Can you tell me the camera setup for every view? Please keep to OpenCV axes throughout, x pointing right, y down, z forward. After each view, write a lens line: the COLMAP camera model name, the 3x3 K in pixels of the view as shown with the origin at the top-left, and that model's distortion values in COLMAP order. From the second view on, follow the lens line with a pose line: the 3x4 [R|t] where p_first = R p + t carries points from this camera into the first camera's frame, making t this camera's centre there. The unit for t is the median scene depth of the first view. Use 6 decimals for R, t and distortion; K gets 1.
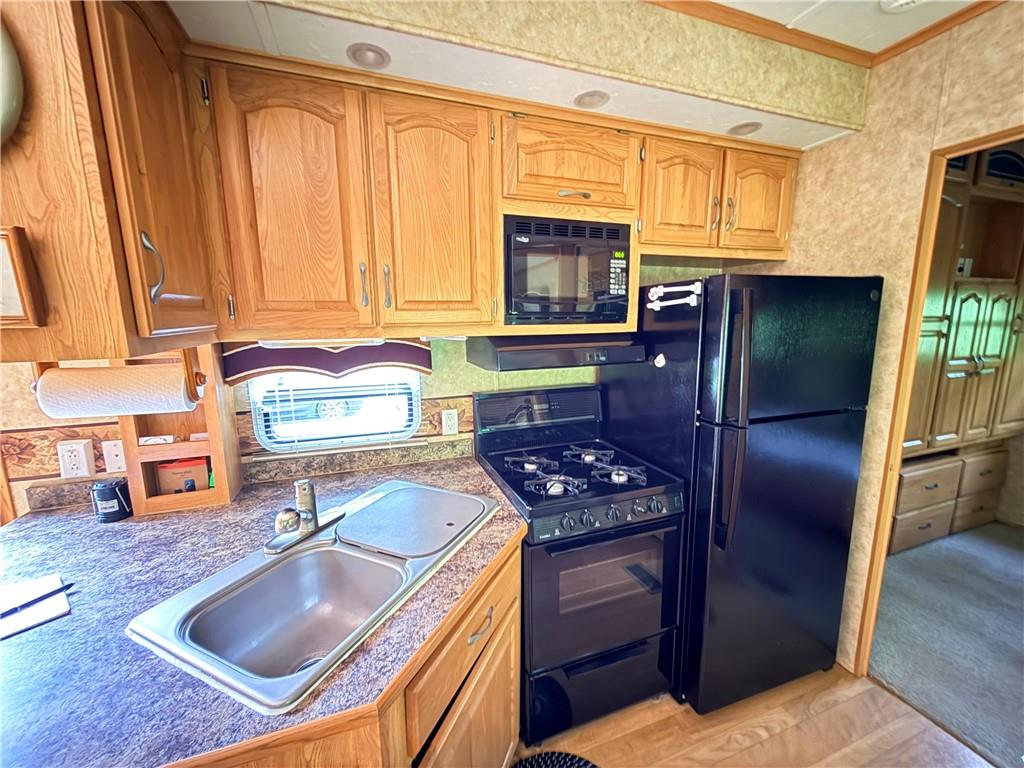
lens RADIAL K [[411.3, 0, 512.4], [0, 411.3, 385.4], [0, 0, 1]] dist [-0.000881, 0.000325]
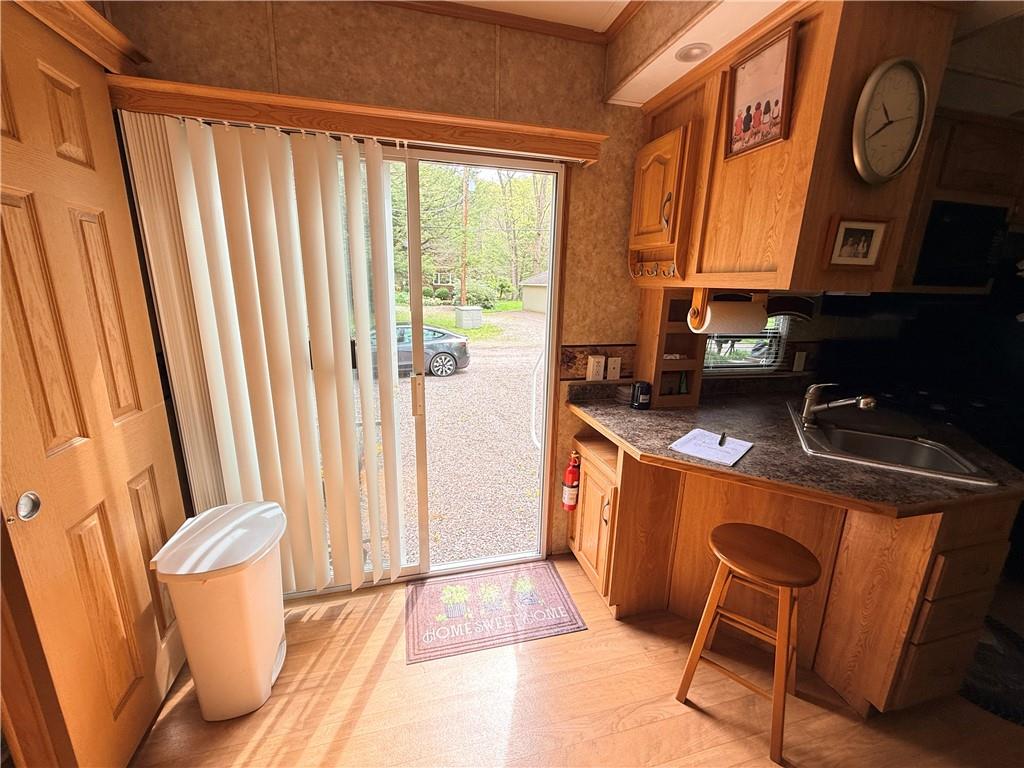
lens RADIAL K [[411.3, 0, 513.8], [0, 411.3, 384.0], [0, 0, 1]] dist [-0.000881, 0.000325]
pose [[0.995620, 0.053050, -0.076981, -1.224371], [-0.047073, 0.995882, 0.077480, 0.133993], [0.080774, -0.073517, 0.994017, -0.469142]]
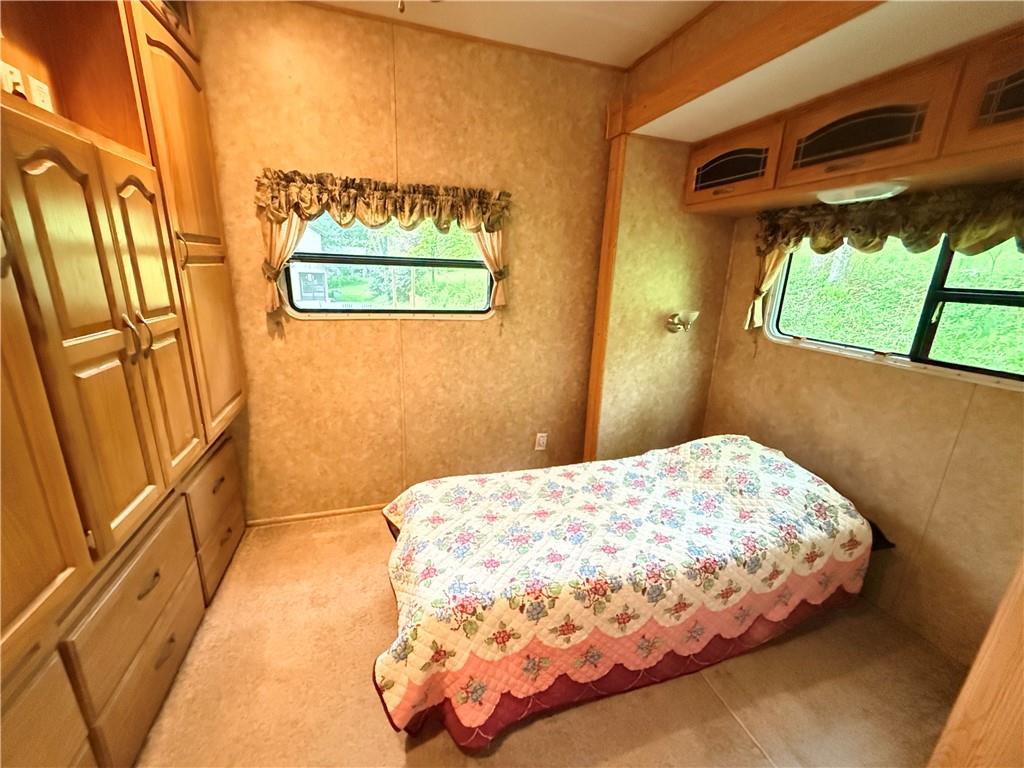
lens RADIAL K [[411.3, 0, 515.4], [0, 411.3, 381.2], [0, 0, 1]] dist [-0.000881, 0.000325]
pose [[0.027193, -0.264215, 0.964080, 1.556201], [0.126538, 0.957589, 0.258867, -0.149301], [-0.991589, 0.114954, 0.059473, 1.272554]]
